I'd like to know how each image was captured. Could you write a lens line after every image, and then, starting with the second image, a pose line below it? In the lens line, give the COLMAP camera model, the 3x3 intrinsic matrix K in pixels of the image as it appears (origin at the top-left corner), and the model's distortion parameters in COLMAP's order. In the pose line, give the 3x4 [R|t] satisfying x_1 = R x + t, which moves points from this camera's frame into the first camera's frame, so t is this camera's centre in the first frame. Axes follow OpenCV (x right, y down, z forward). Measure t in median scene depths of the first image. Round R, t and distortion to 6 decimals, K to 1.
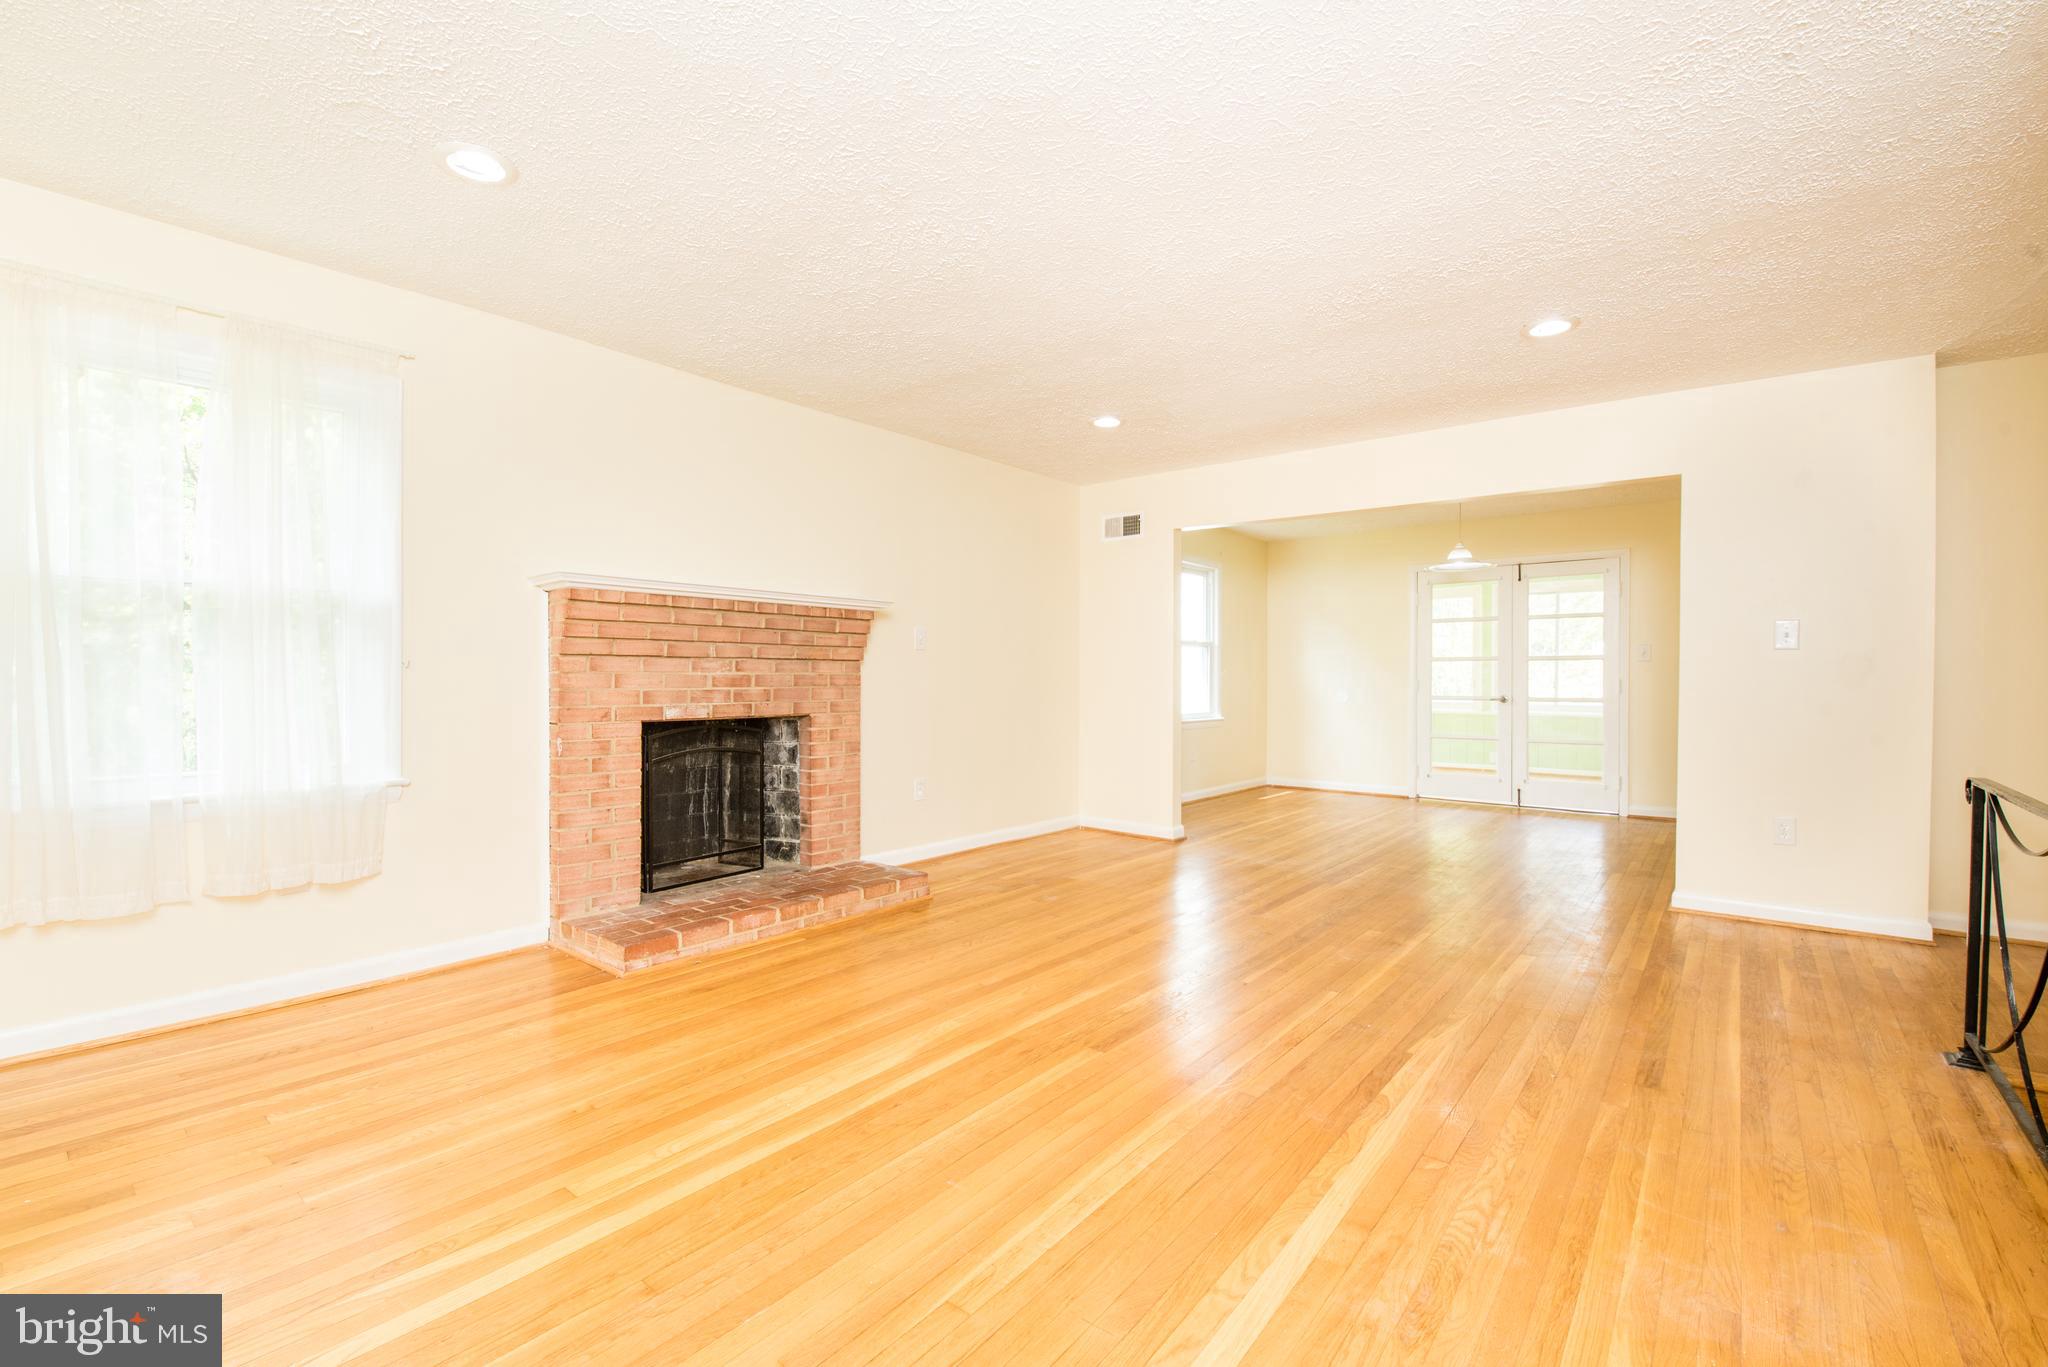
lens RADIAL K [[887.2, 0, 1021.5], [0, 887.2, 683.5], [0, 0, 1]] dist [-0.009010, -0.002389]
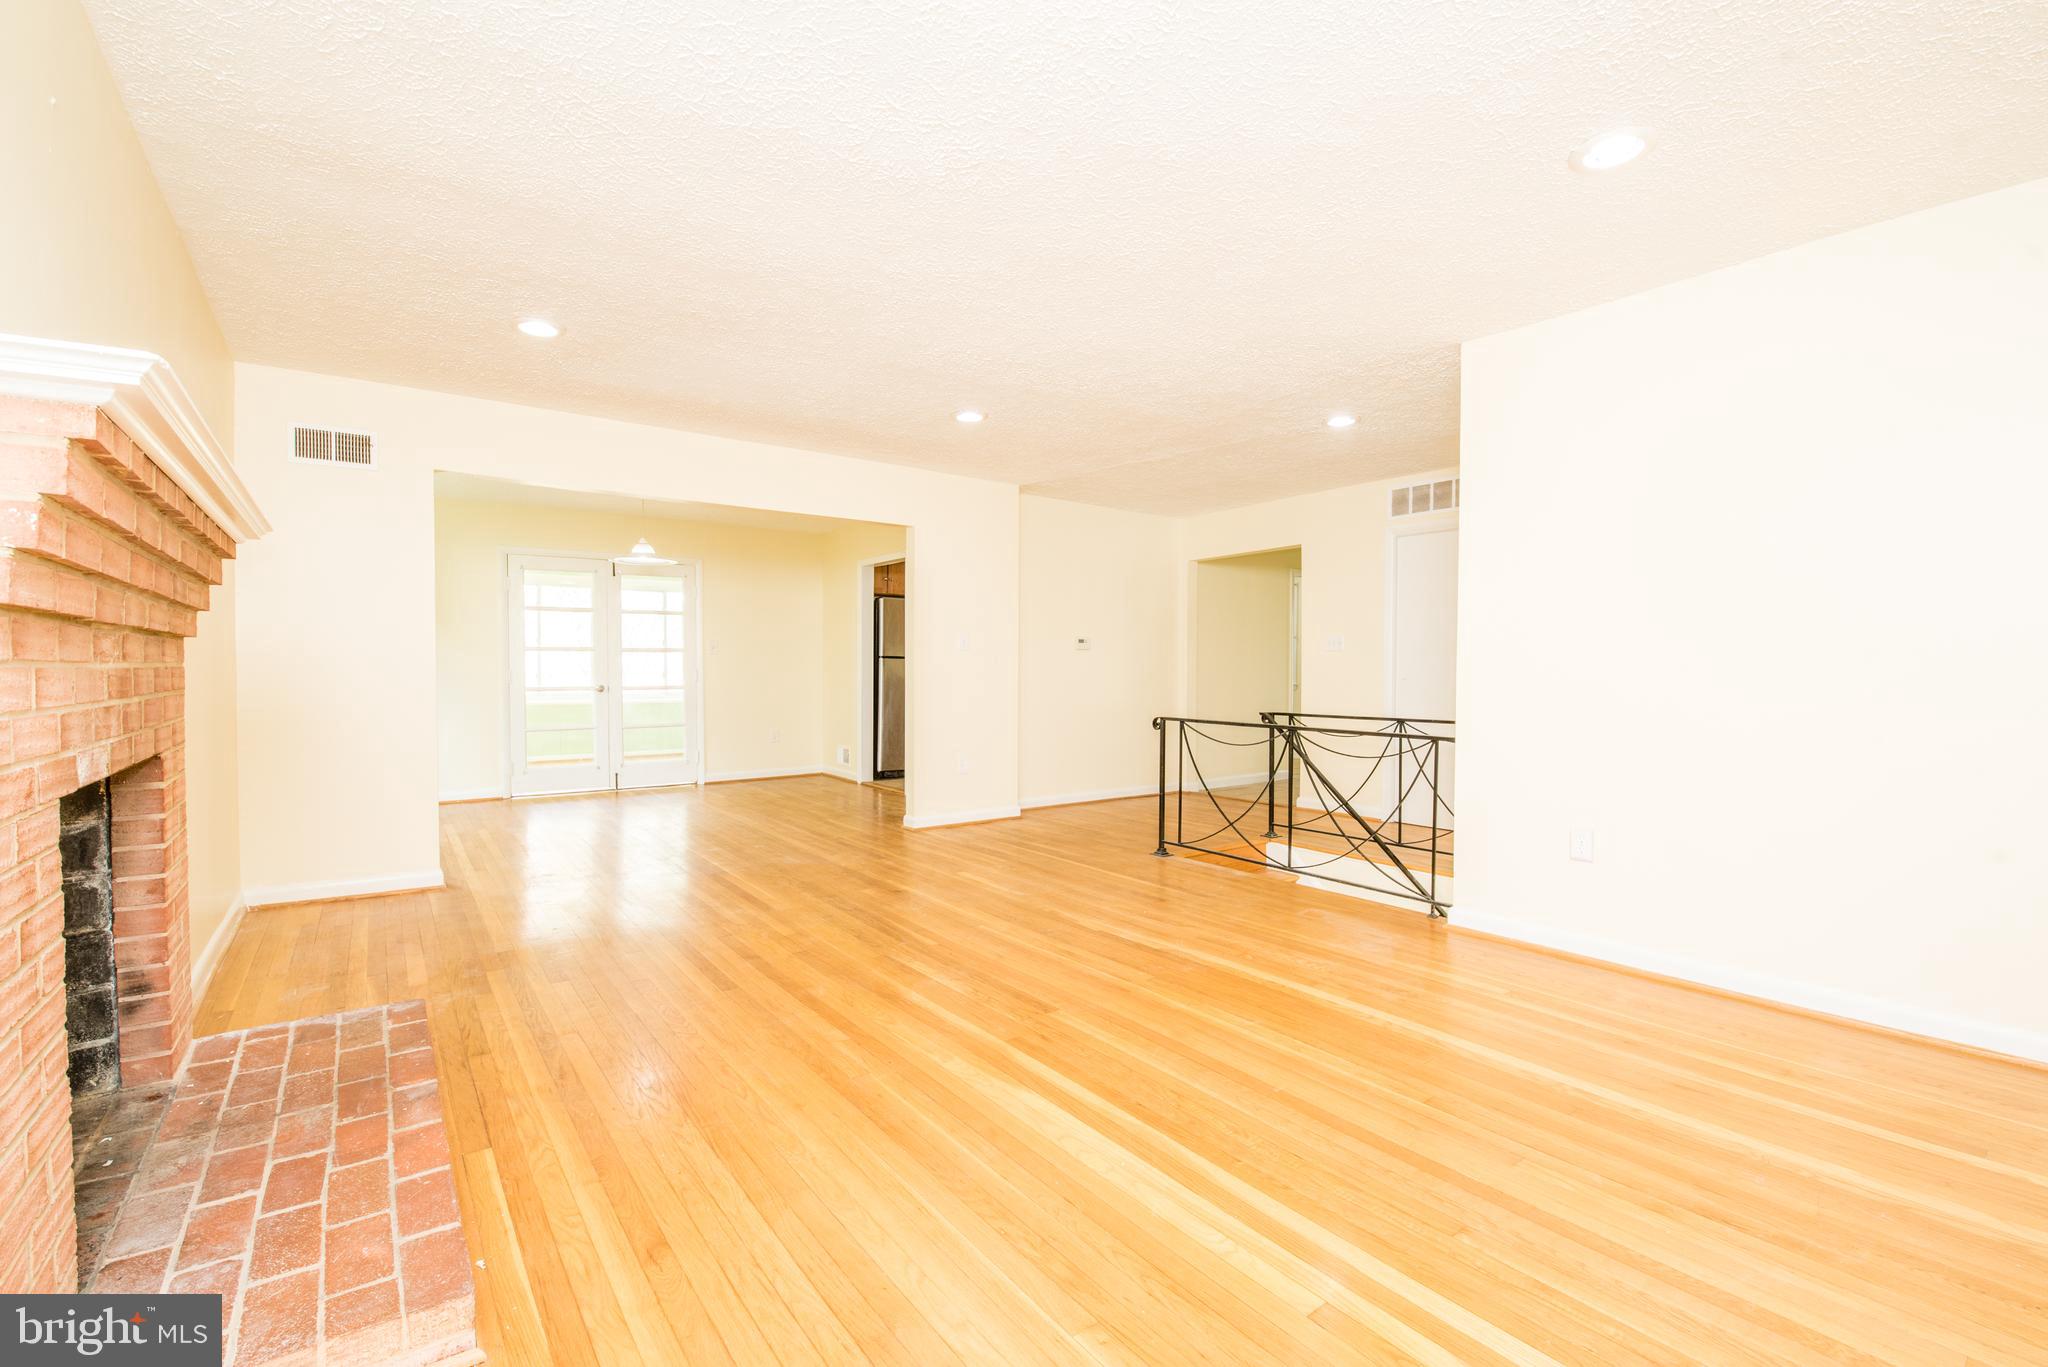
lens RADIAL K [[887.2, 0, 1027.3], [0, 887.2, 684.6], [0, 0, 1]] dist [-0.009010, -0.002389]
pose [[0.236501, -0.020850, 0.971407, -0.646127], [0.007111, 0.999780, 0.019727, -0.007673], [-0.971605, 0.002242, 0.236598, 0.509510]]
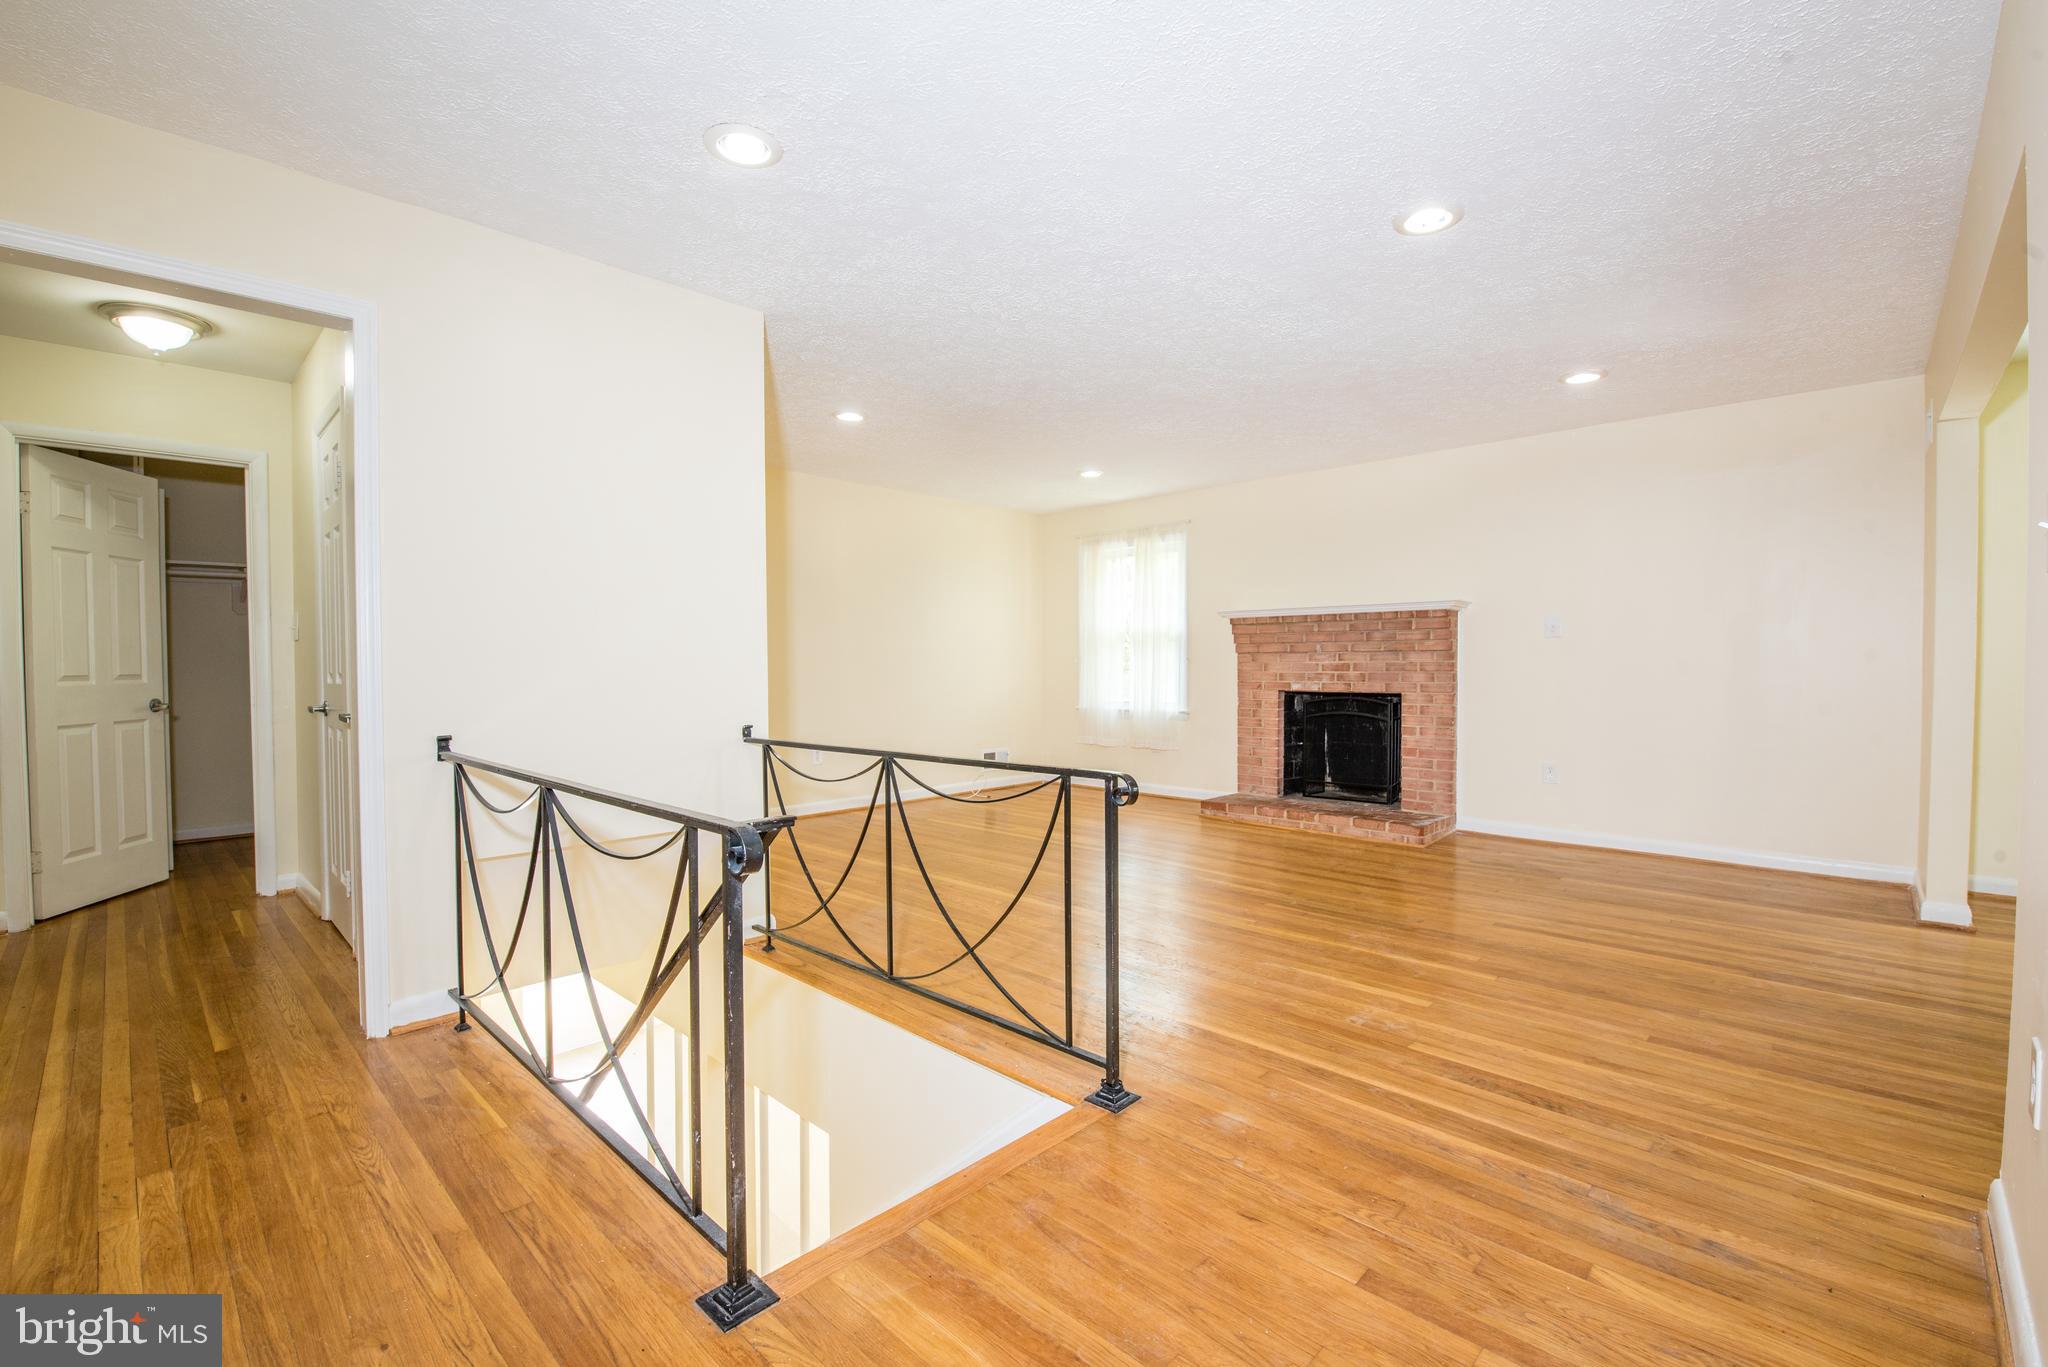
lens RADIAL K [[887.2, 0, 1023.0], [0, 887.2, 682.8], [0, 0, 1]] dist [-0.009010, -0.002389]
pose [[-0.083975, 0.016869, -0.996325, 1.244228], [-0.005315, 0.999835, 0.017376, 0.000447], [0.996454, 0.006754, -0.083871, 0.613039]]
